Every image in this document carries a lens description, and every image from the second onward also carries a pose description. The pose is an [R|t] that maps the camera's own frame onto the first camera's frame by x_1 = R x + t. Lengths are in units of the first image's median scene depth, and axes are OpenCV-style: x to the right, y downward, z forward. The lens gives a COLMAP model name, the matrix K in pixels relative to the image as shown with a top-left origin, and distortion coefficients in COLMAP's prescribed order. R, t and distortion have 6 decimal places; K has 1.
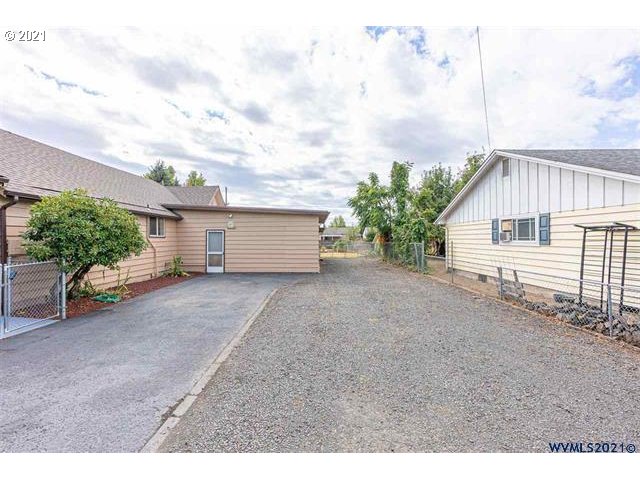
lens RADIAL K [[289.5, 0, 318.2], [0, 289.5, 230.2], [0, 0, 1]] dist [-0.024191, 0.000195]
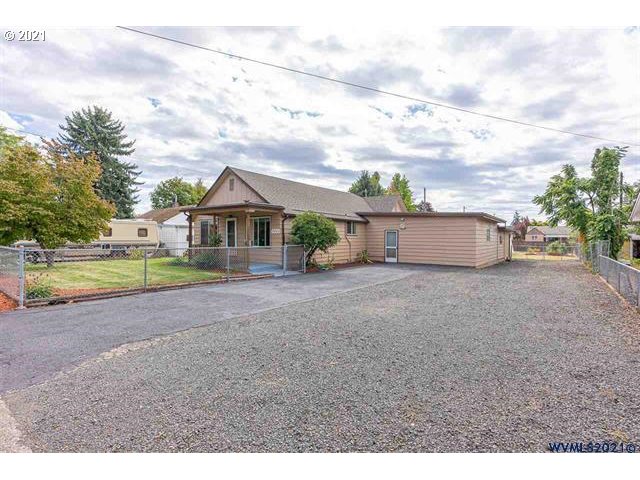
lens RADIAL K [[302.0, 0, 320.0], [0, 302.0, 240.0], [0, 0, 1]] dist [0.010767, 0.000502]
pose [[0.785907, 0.014968, -0.618163, 0.266079], [0.005128, 0.999515, 0.030721, -0.000008], [0.618323, -0.027314, 0.785449, -0.317712]]
